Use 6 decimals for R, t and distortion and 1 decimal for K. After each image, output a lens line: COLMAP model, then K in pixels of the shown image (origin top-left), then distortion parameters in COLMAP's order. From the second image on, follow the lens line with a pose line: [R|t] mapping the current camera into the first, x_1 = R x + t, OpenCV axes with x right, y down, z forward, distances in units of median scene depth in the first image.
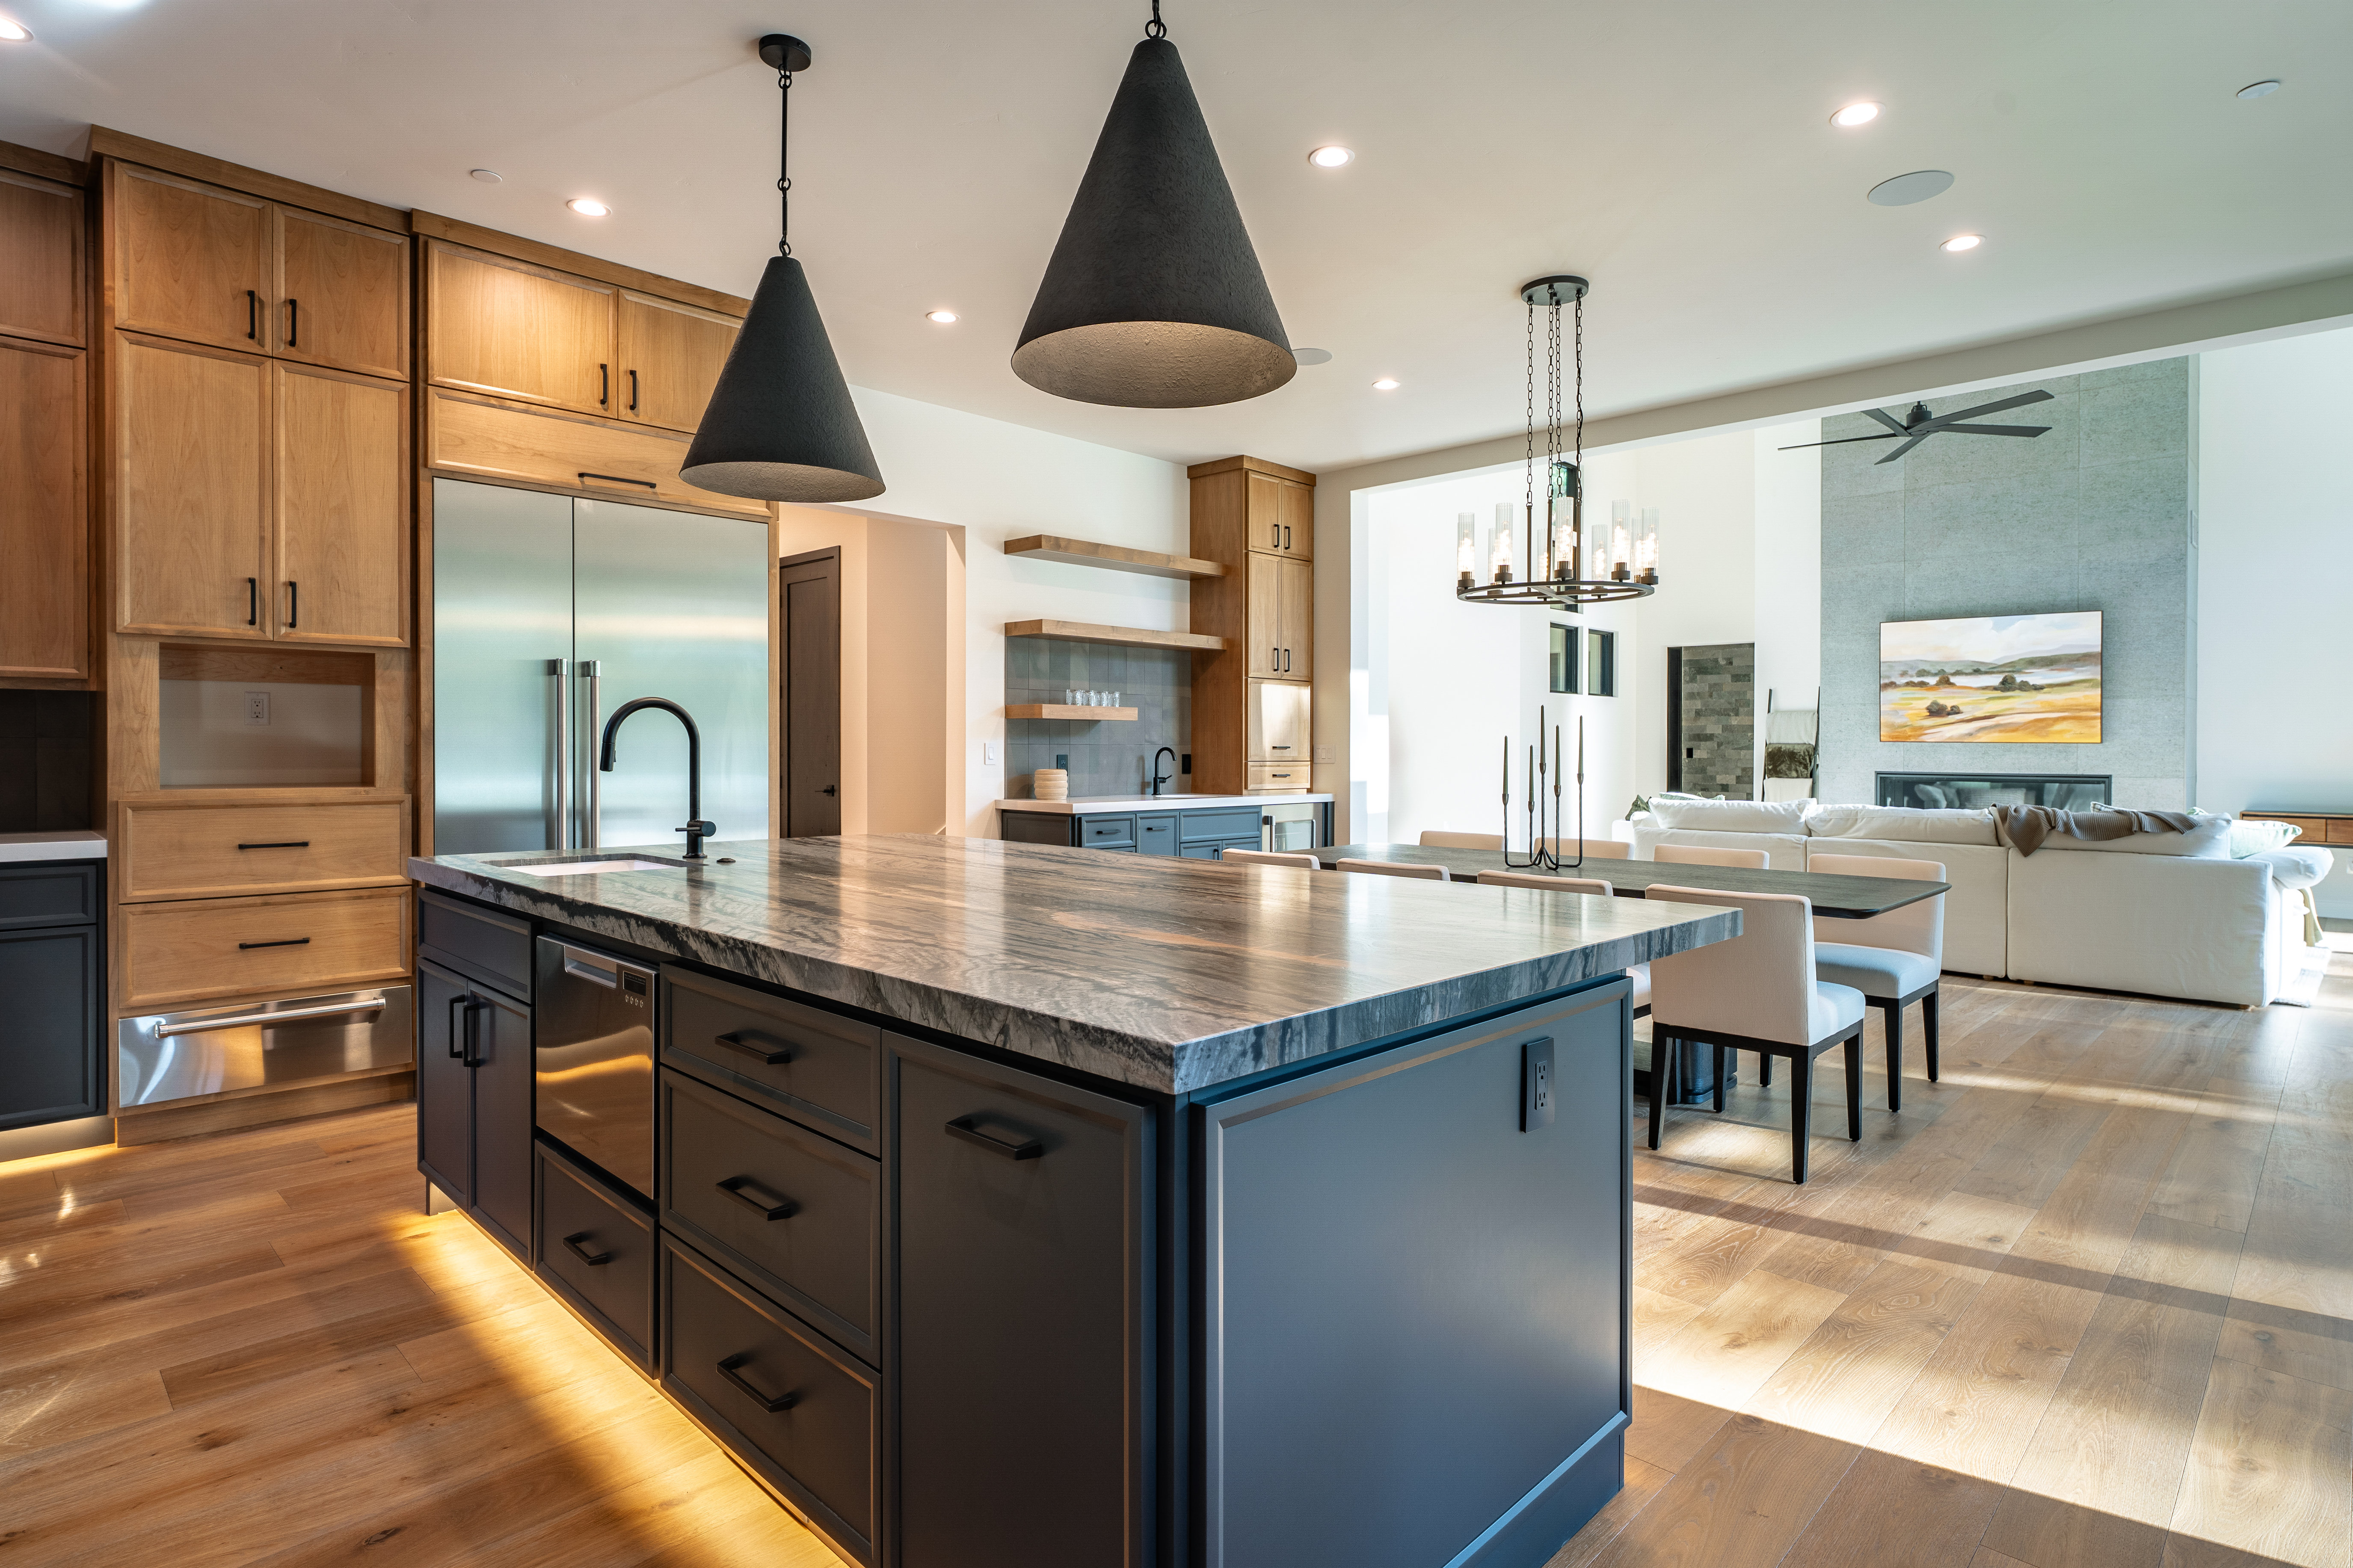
lens RADIAL K [[1228.4, 0, 1181.1], [0, 1228.4, 755.5], [0, 0, 1]] dist [-0.000202, -0.000027]
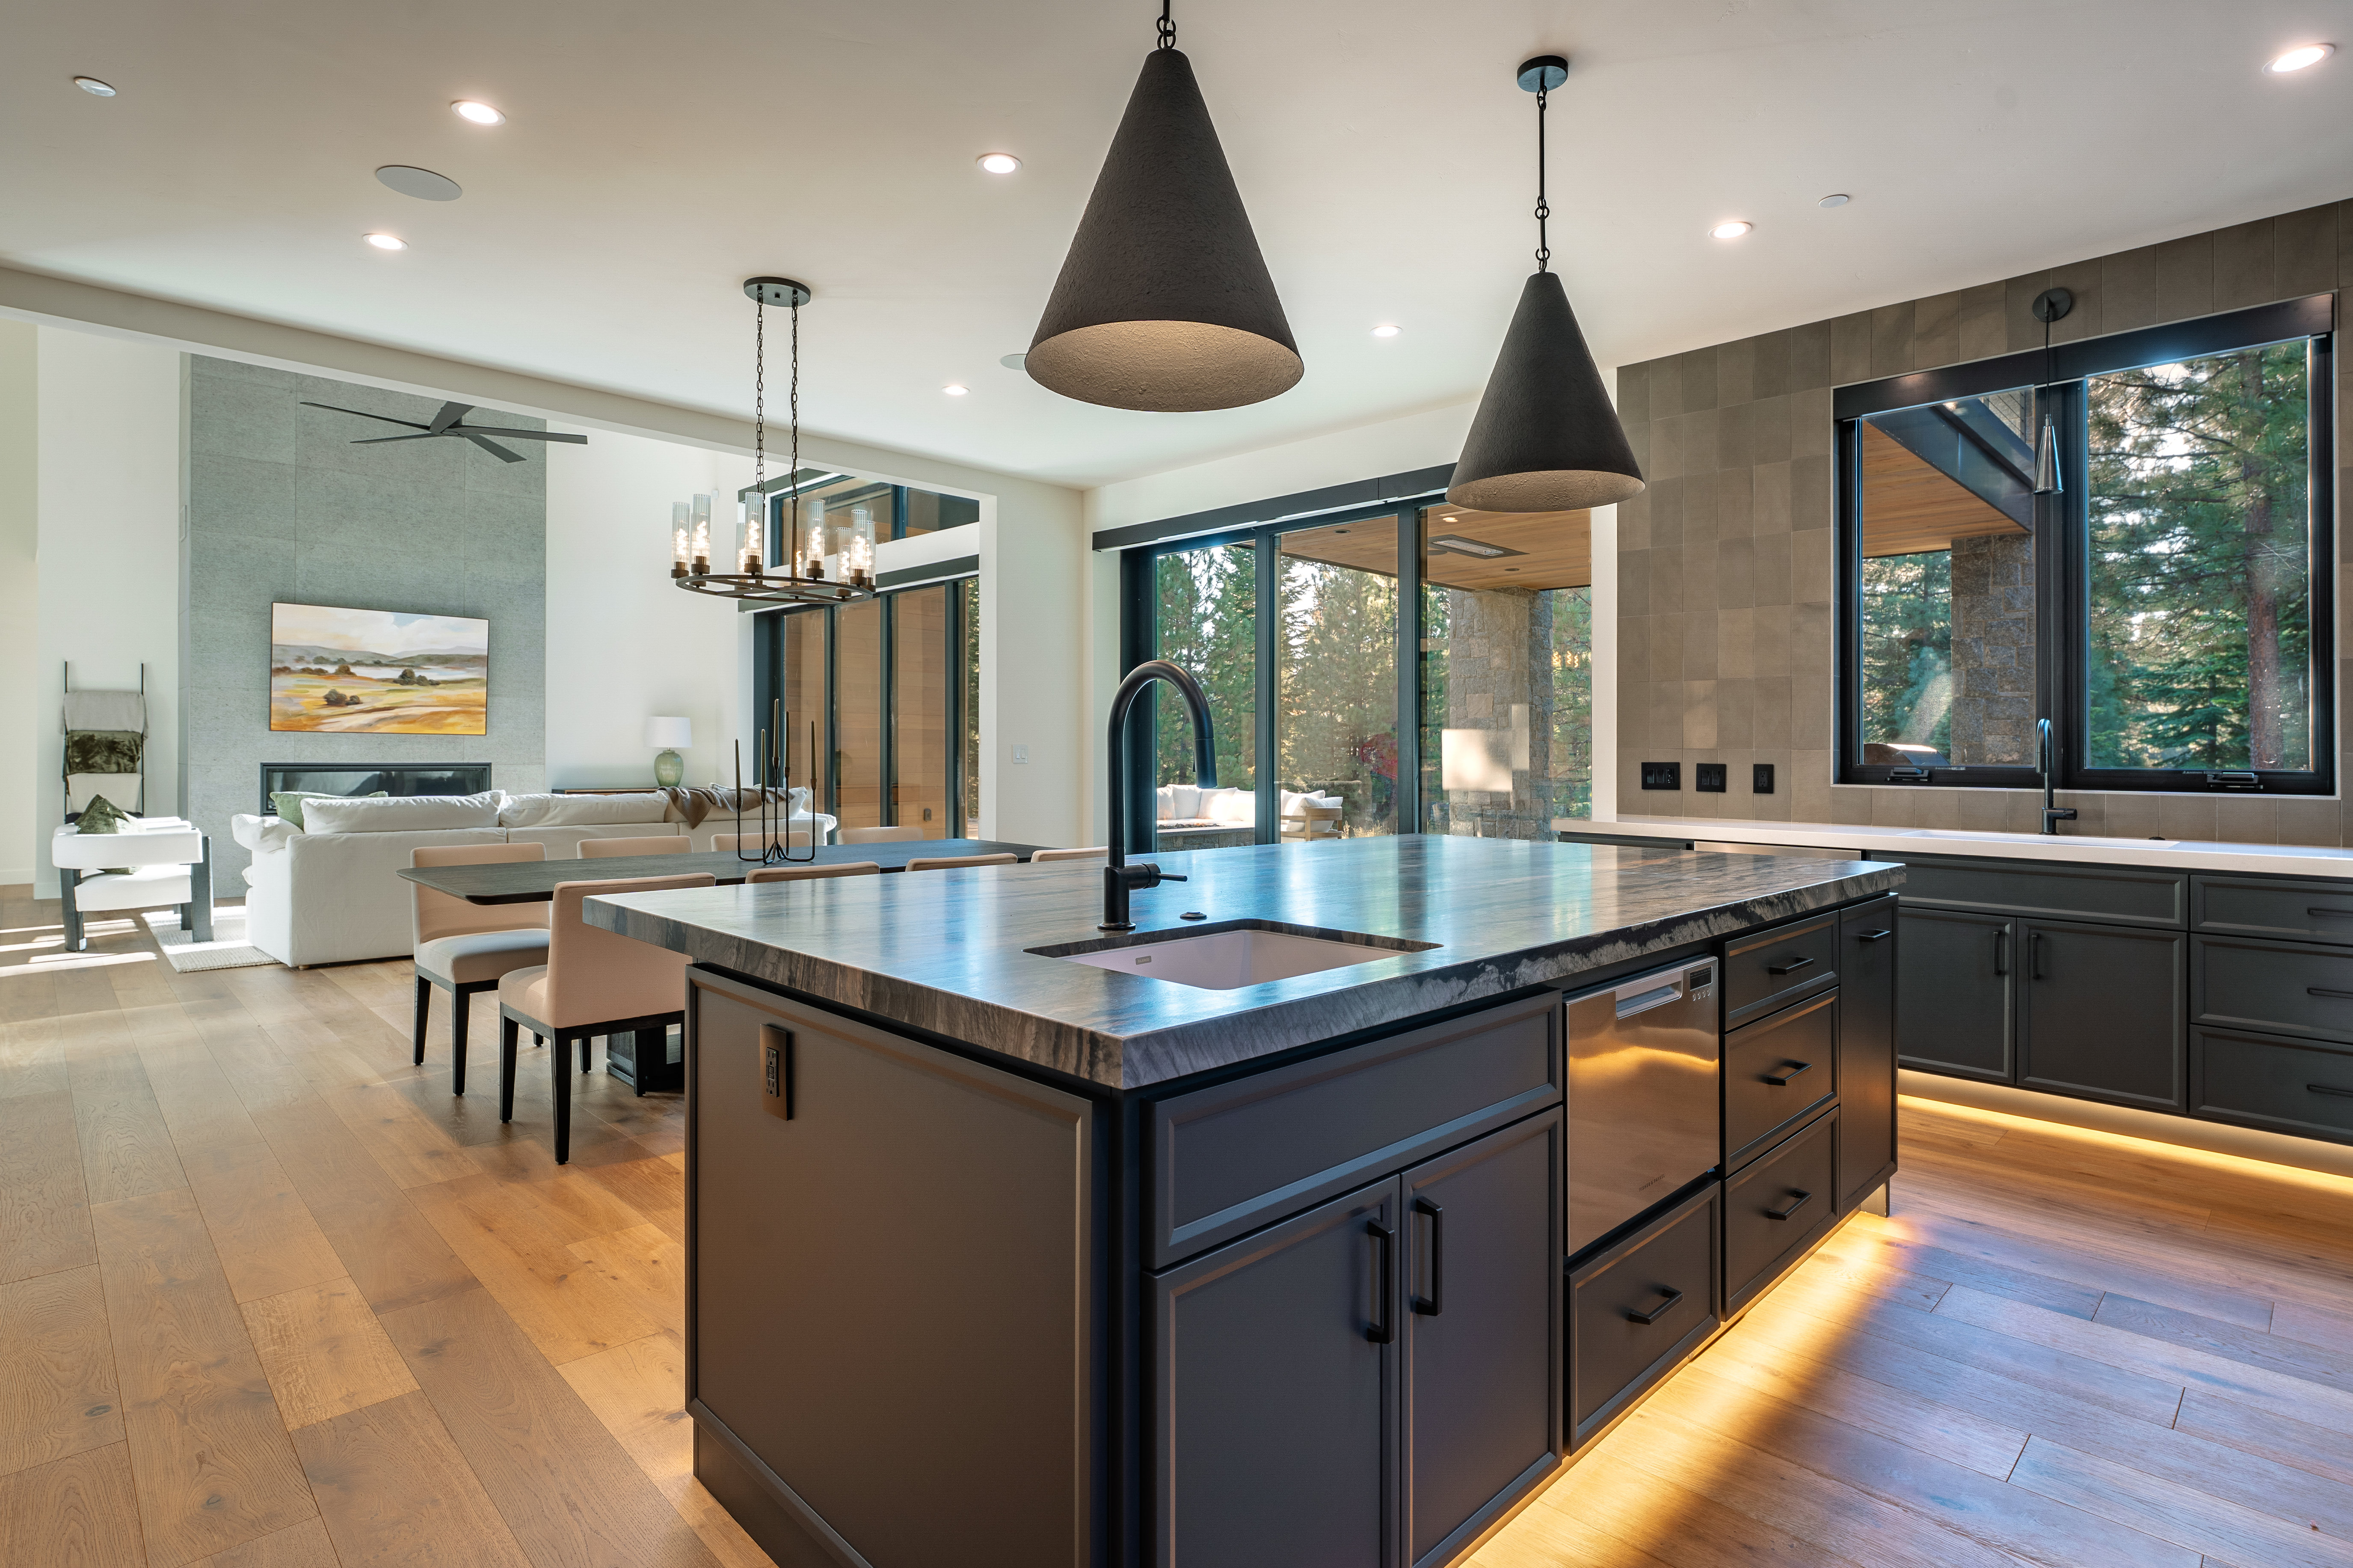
lens RADIAL K [[1182.4, 0, 1183.8], [0, 1182.4, 761.2], [0, 0, 1]] dist [-0.012630, 0.000529]
pose [[0.016447, -0.014392, 0.999761, -0.471405], [-0.002215, 0.999893, 0.014430, -0.004024], [-0.999862, -0.002452, 0.016414, 0.461545]]
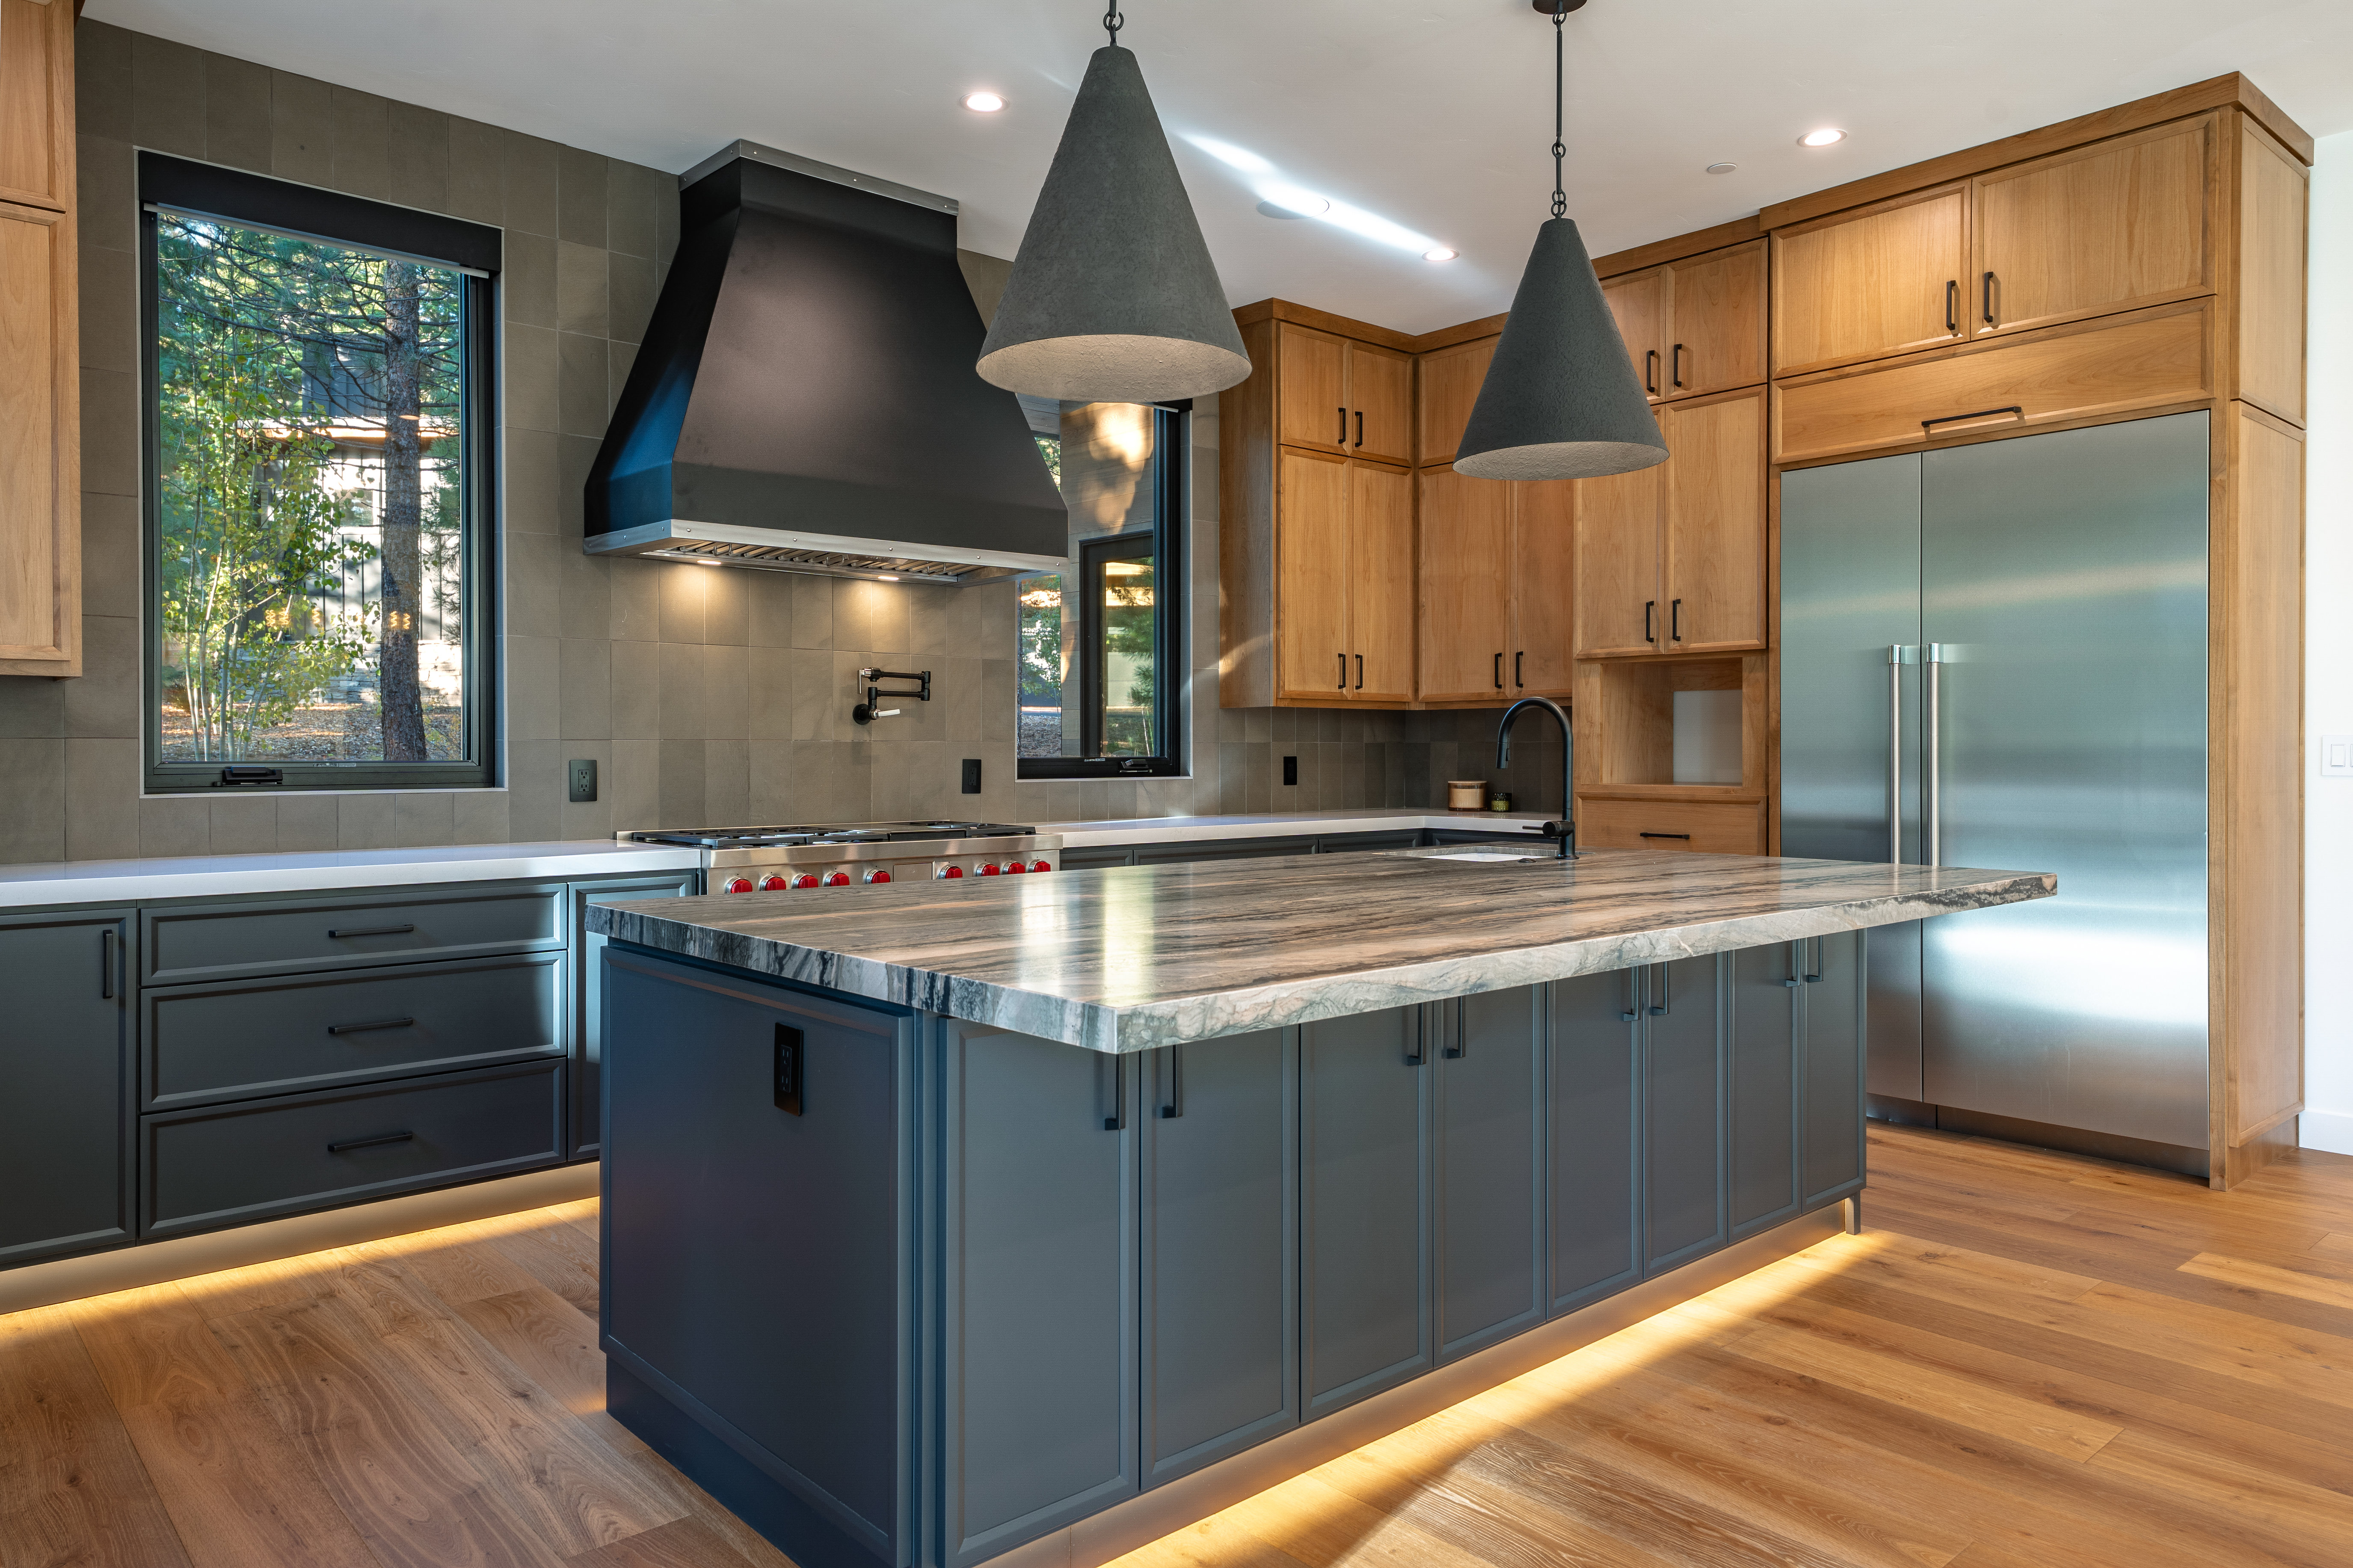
lens RADIAL K [[1546.9, 0, 1176.5], [0, 1546.9, 755.1], [0, 0, 1]] dist [0.036068, -0.003980]
pose [[-0.066808, -0.001455, -0.997765, 0.408920], [-0.005534, 0.999984, -0.001088, 0.001773], [0.997751, 0.005449, -0.066815, 0.373402]]
